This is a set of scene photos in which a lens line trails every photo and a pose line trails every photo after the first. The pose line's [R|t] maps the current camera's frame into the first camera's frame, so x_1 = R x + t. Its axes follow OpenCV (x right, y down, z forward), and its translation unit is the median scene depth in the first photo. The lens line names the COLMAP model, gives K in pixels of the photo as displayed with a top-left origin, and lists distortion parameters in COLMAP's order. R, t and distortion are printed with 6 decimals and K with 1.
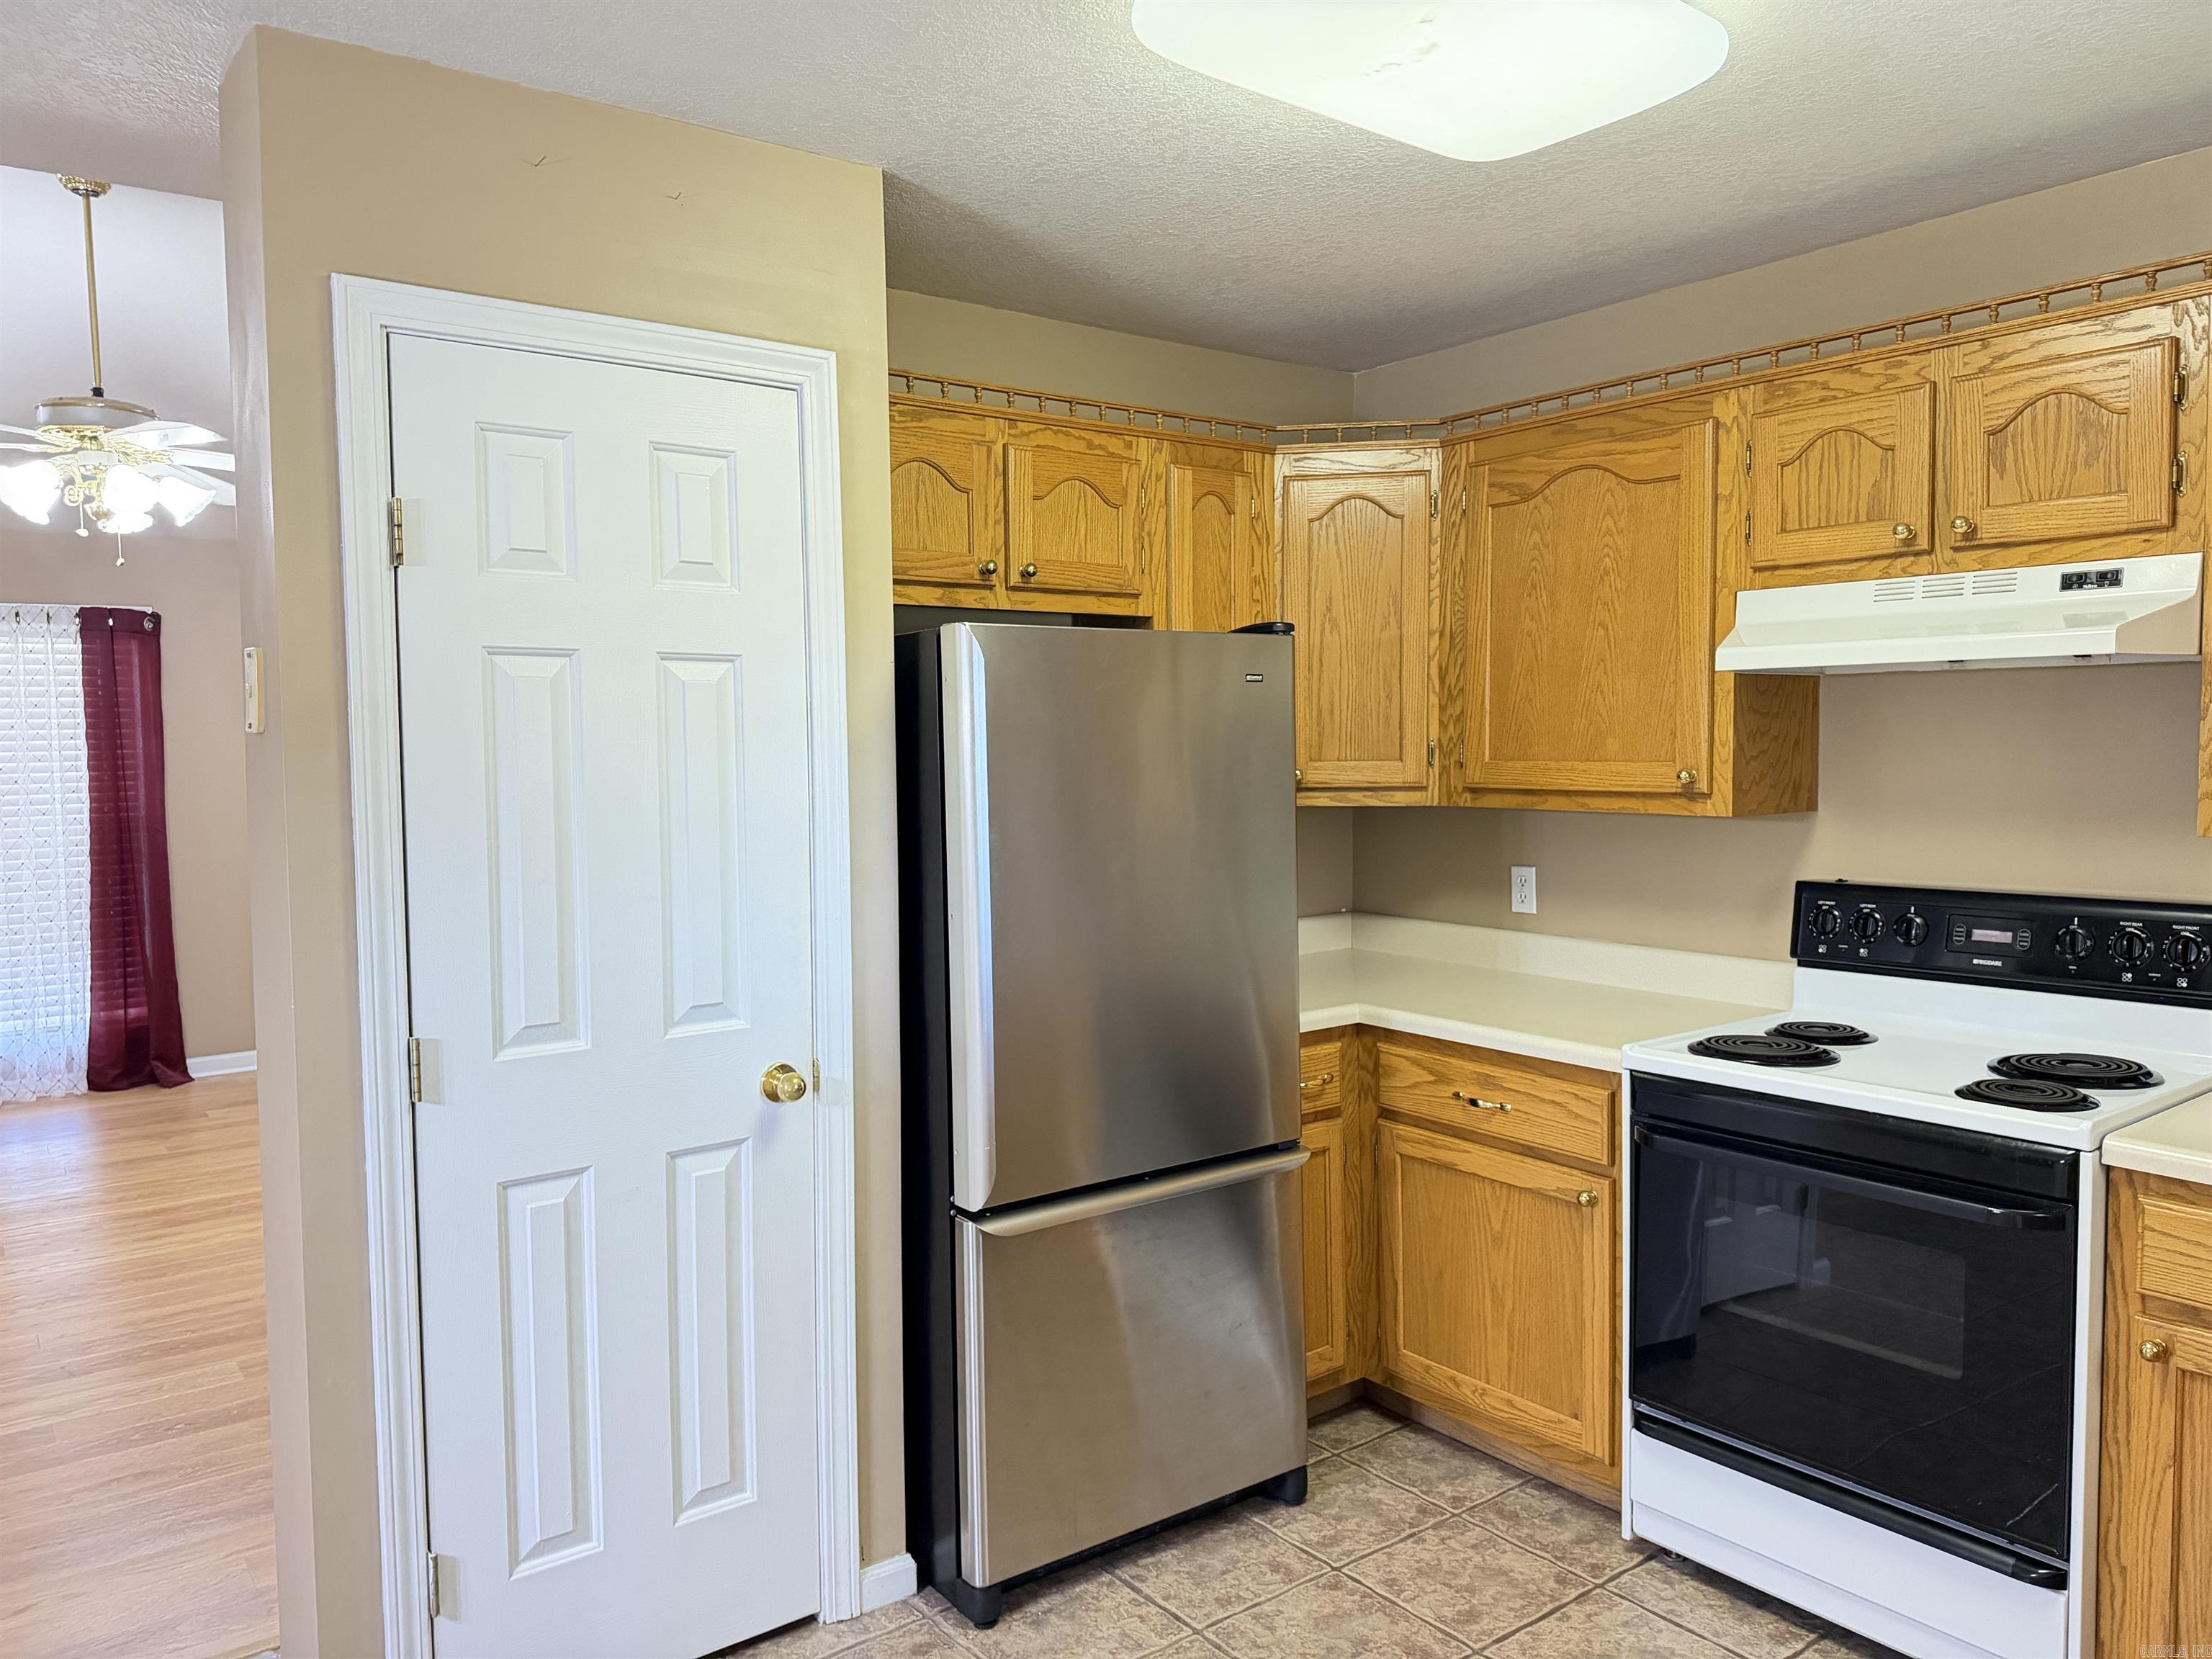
lens RADIAL K [[1582.5, 0, 1104.6], [0, 1582.5, 835.8], [0, 0, 1]] dist [0.087307, -0.110941]
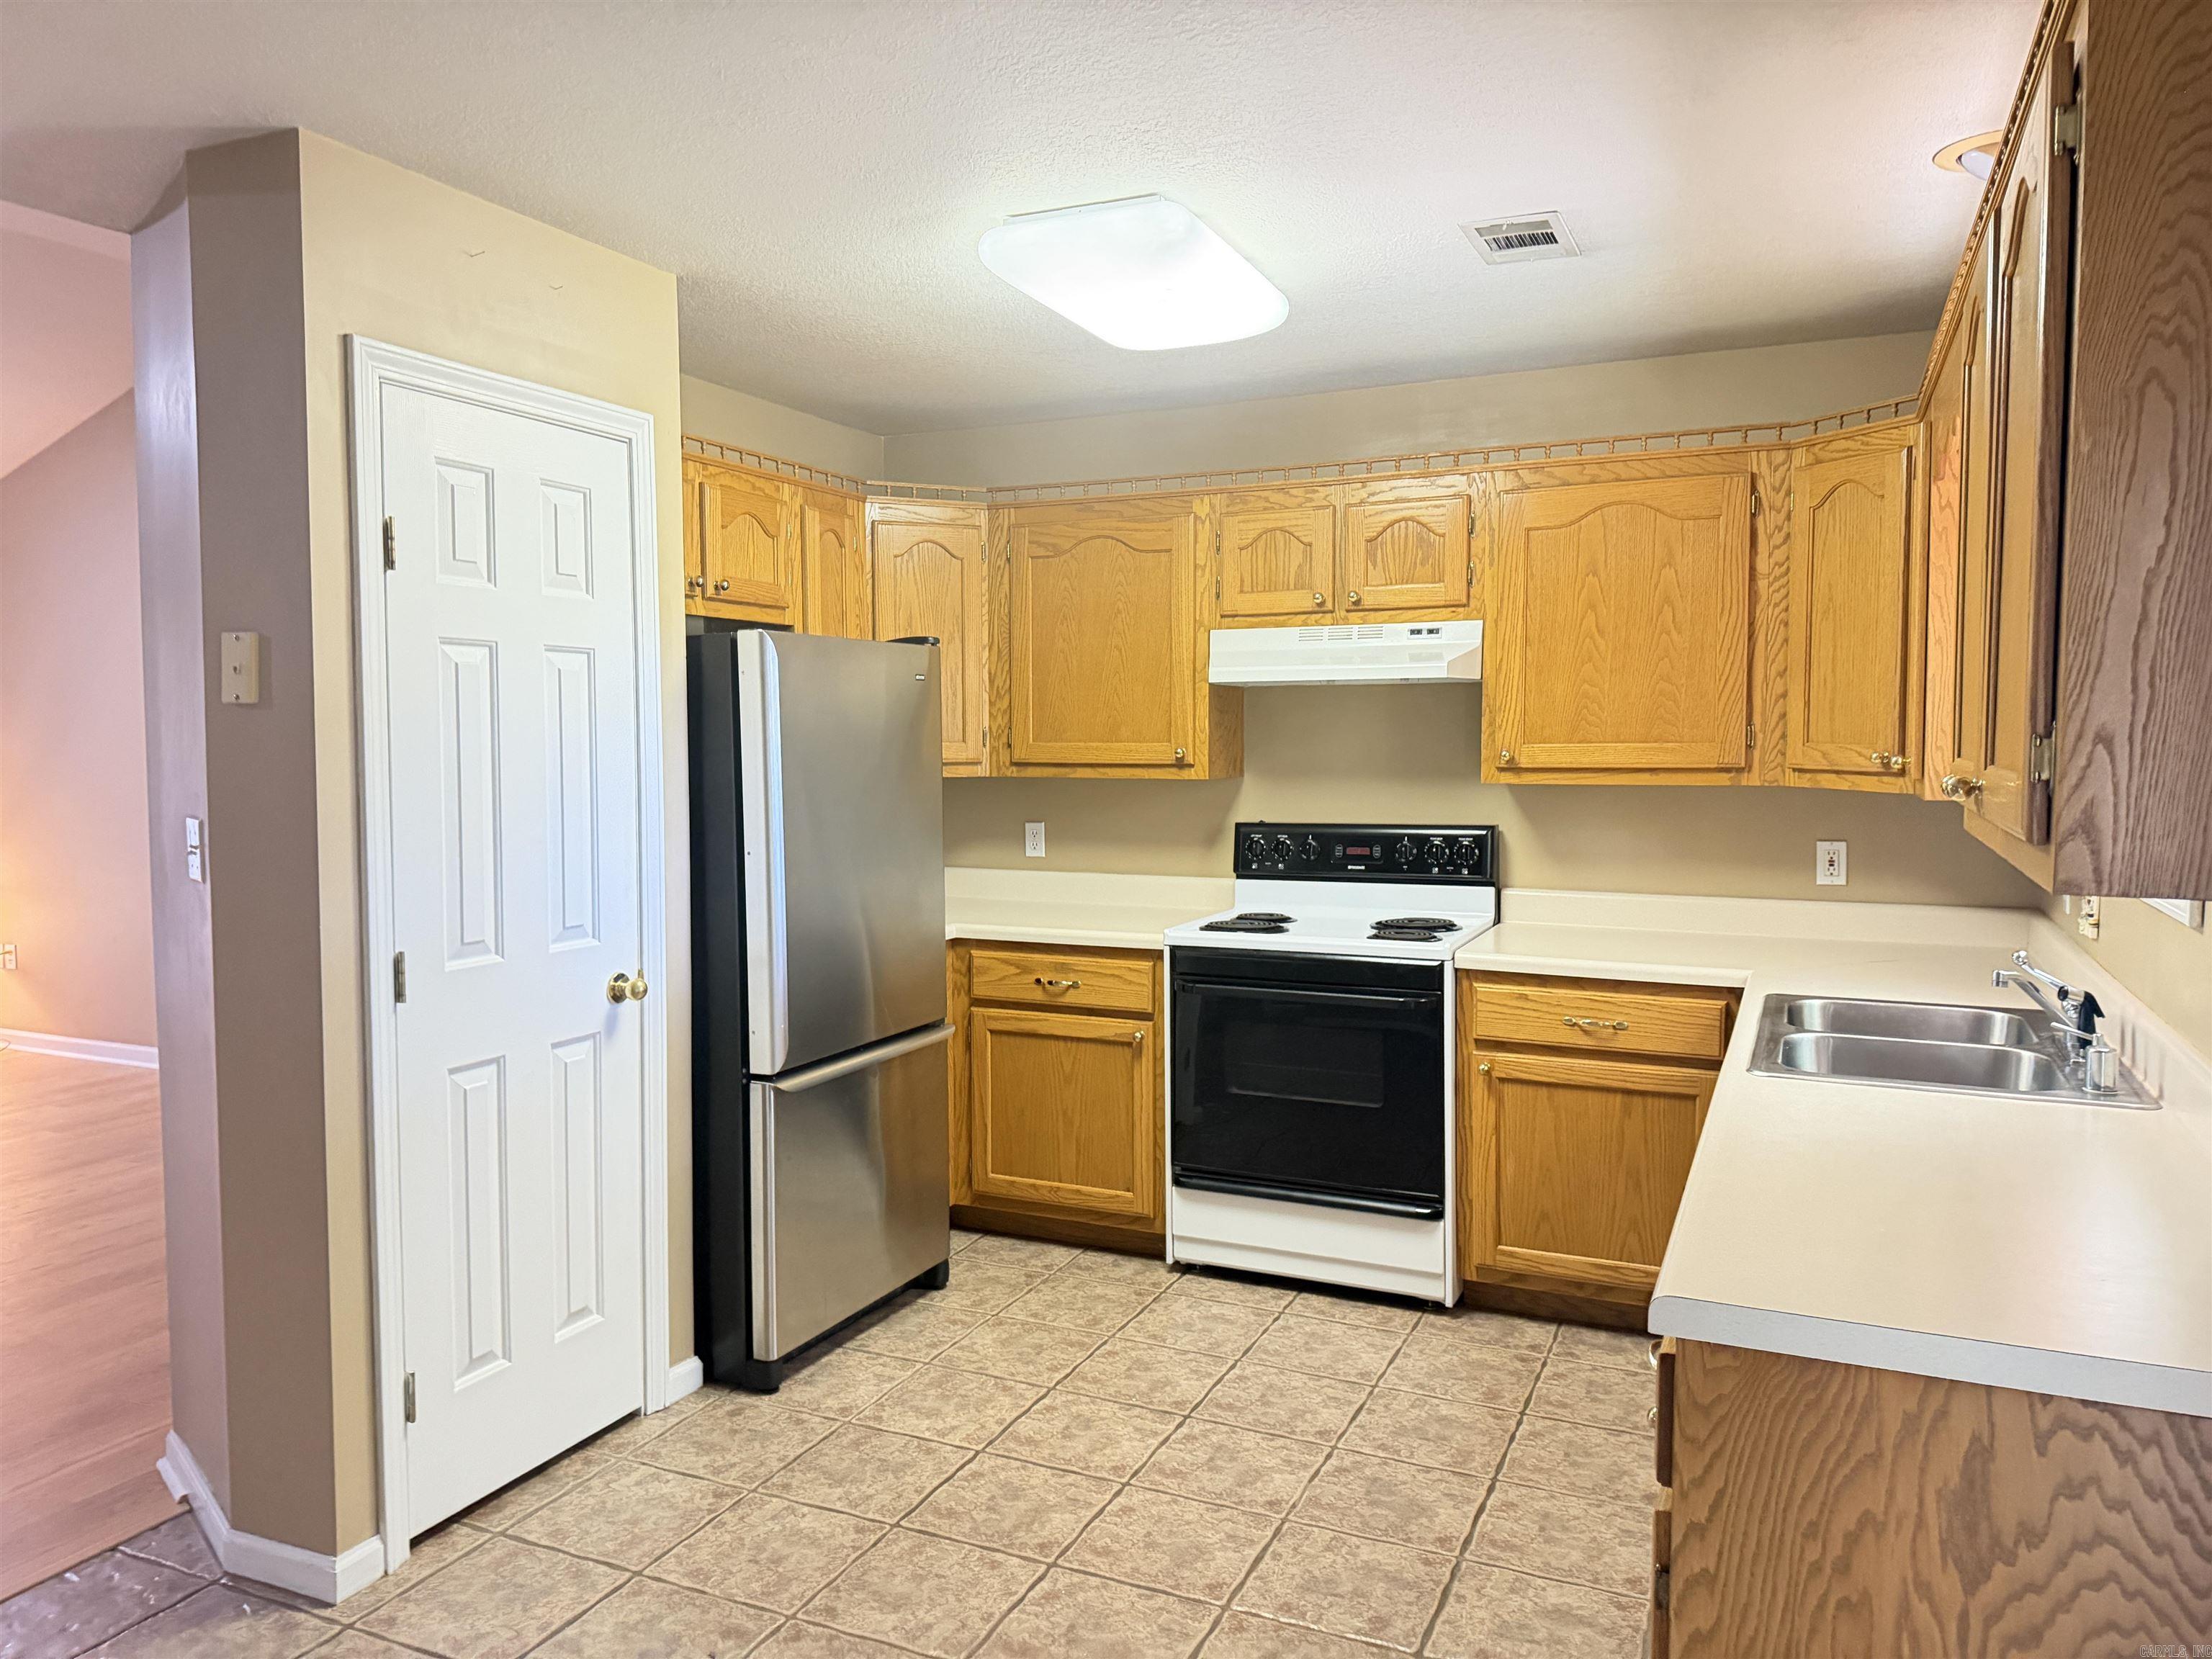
lens RADIAL K [[1550.6, 0, 1106.0], [0, 1550.6, 829.5], [0, 0, 1]] dist [0.238628, -0.446653]
pose [[0.883729, -0.020373, 0.467555, -0.391407], [0.021405, 0.999766, 0.003105, 0.029814], [-0.467509, 0.007264, 0.883958, -0.257449]]
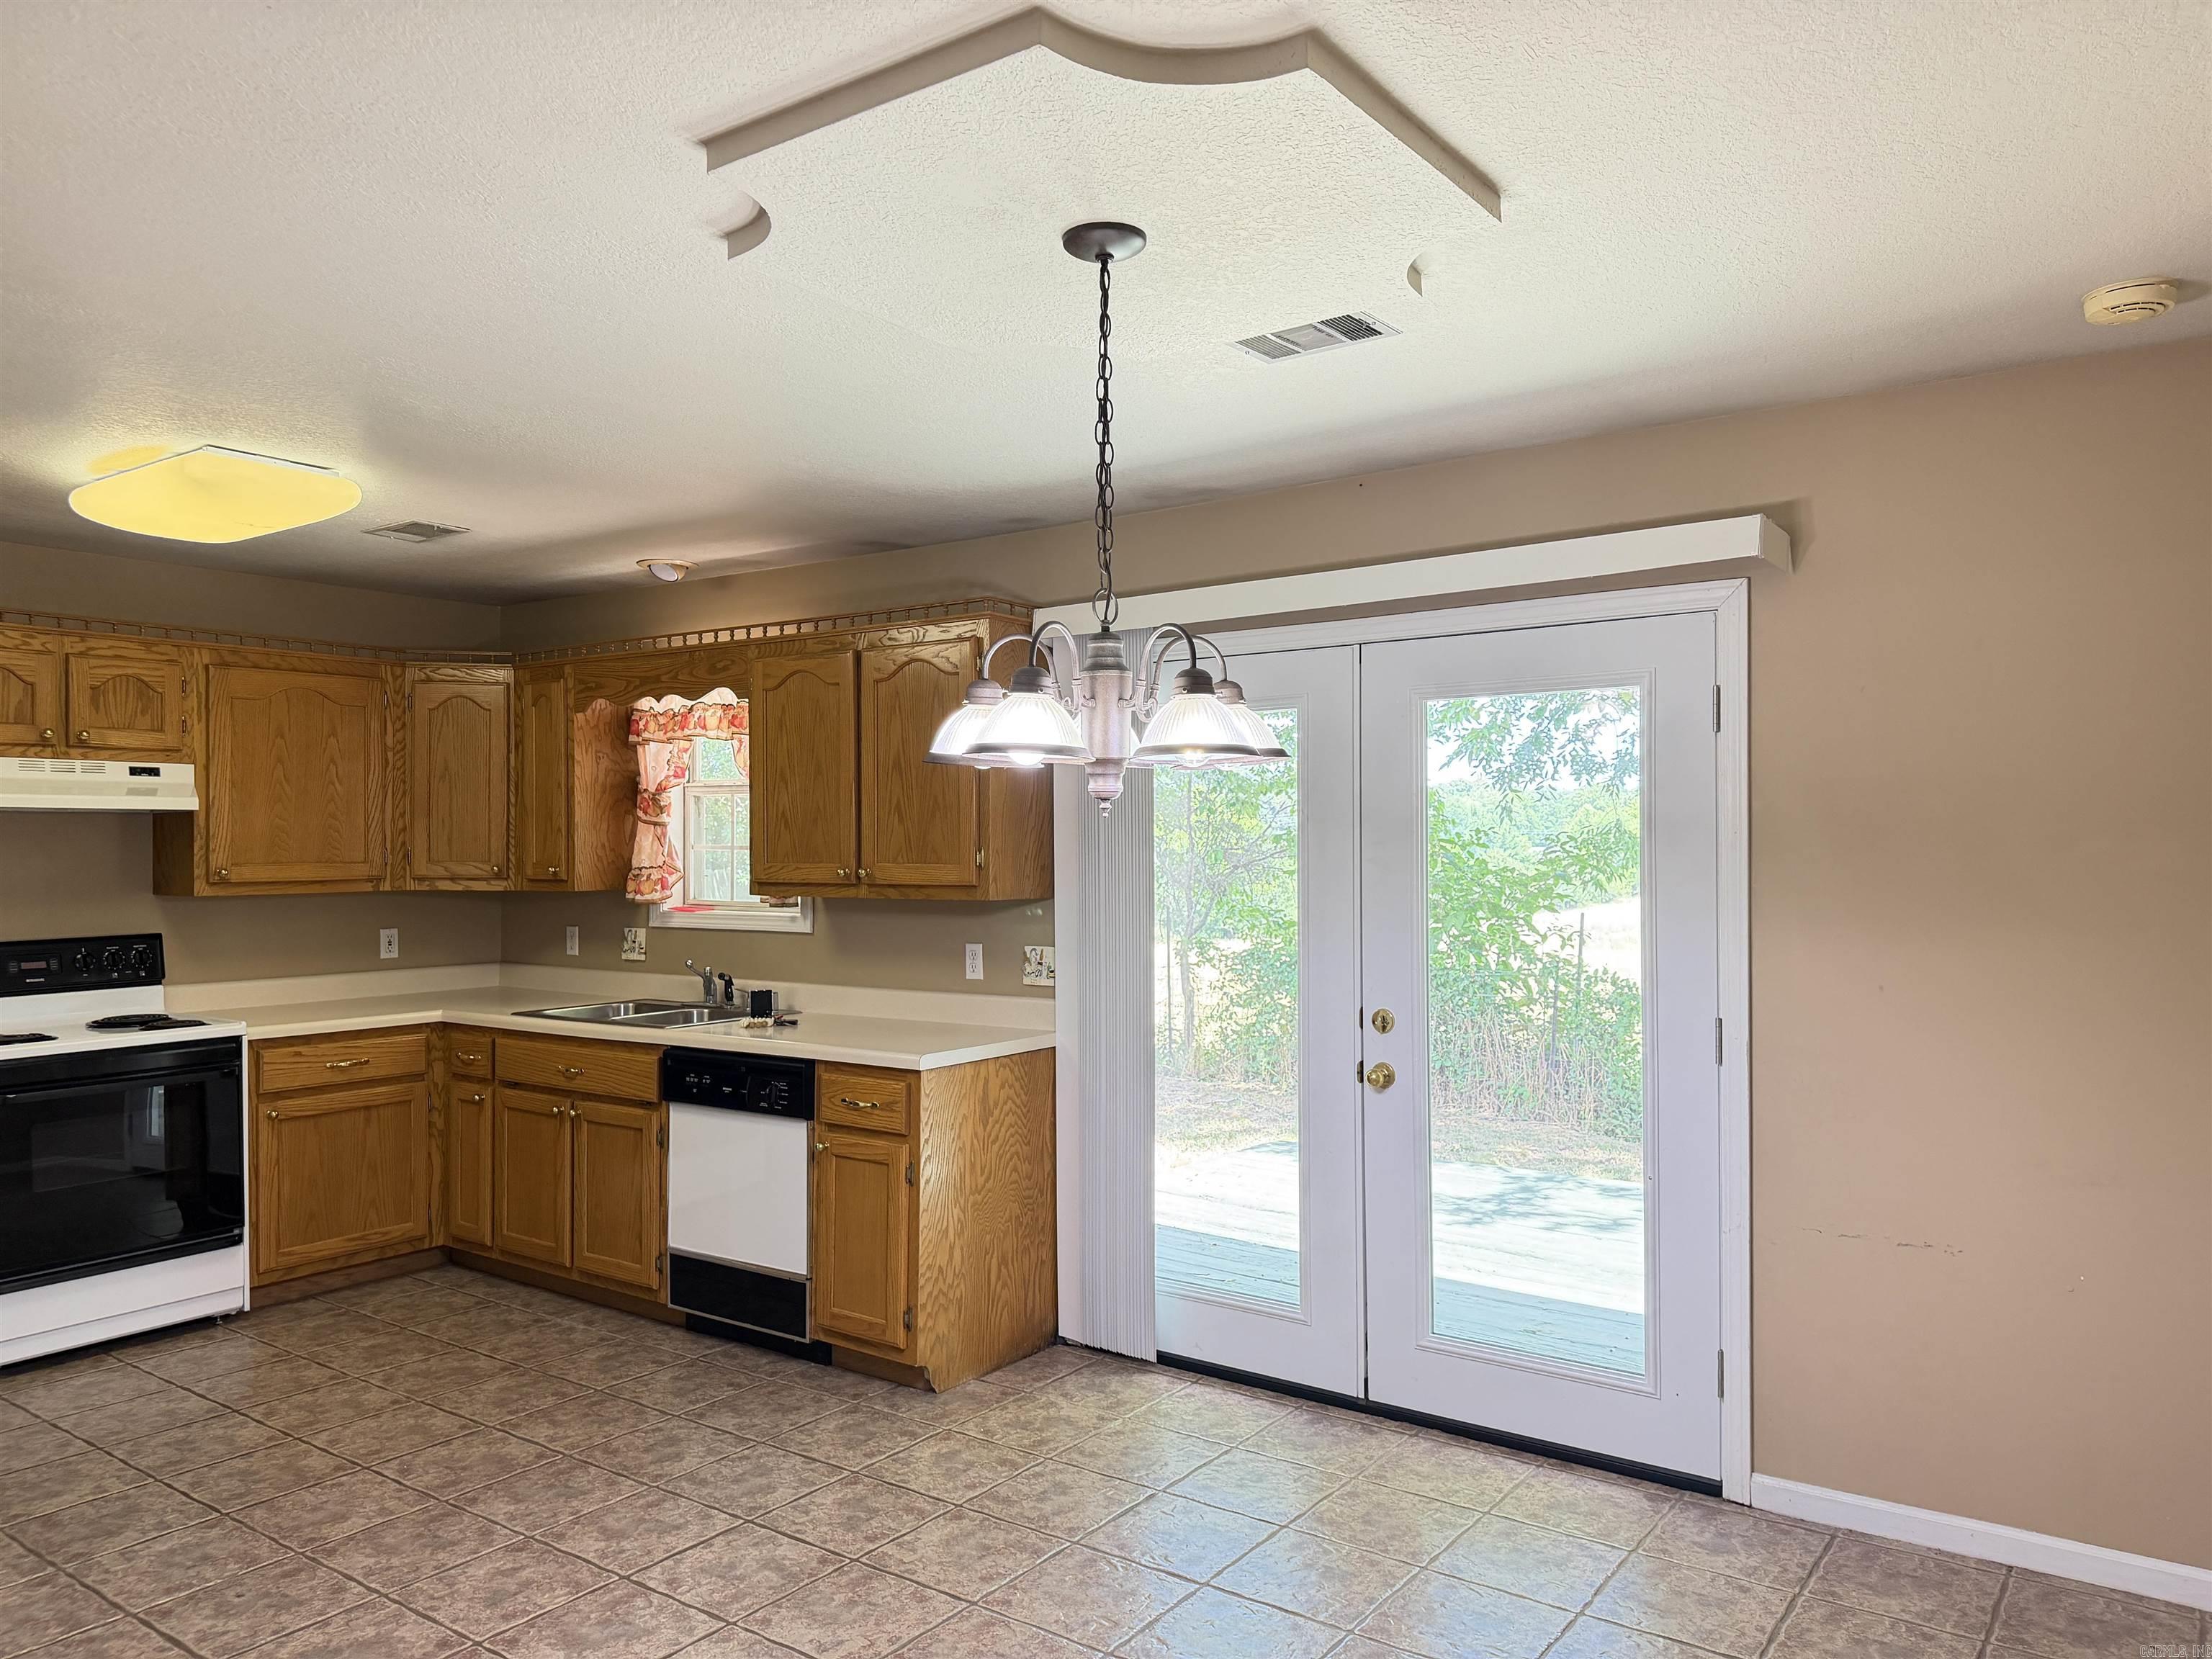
lens RADIAL K [[1538.5, 0, 1106.0], [0, 1538.5, 829.5], [0, 0, 1]] dist [0.080748, -0.079092]
pose [[-0.276853, 0.022928, 0.960639, -1.361816], [0.067938, 0.997681, -0.004233, 0.002604], [-0.958508, 0.064092, -0.277768, 0.339762]]
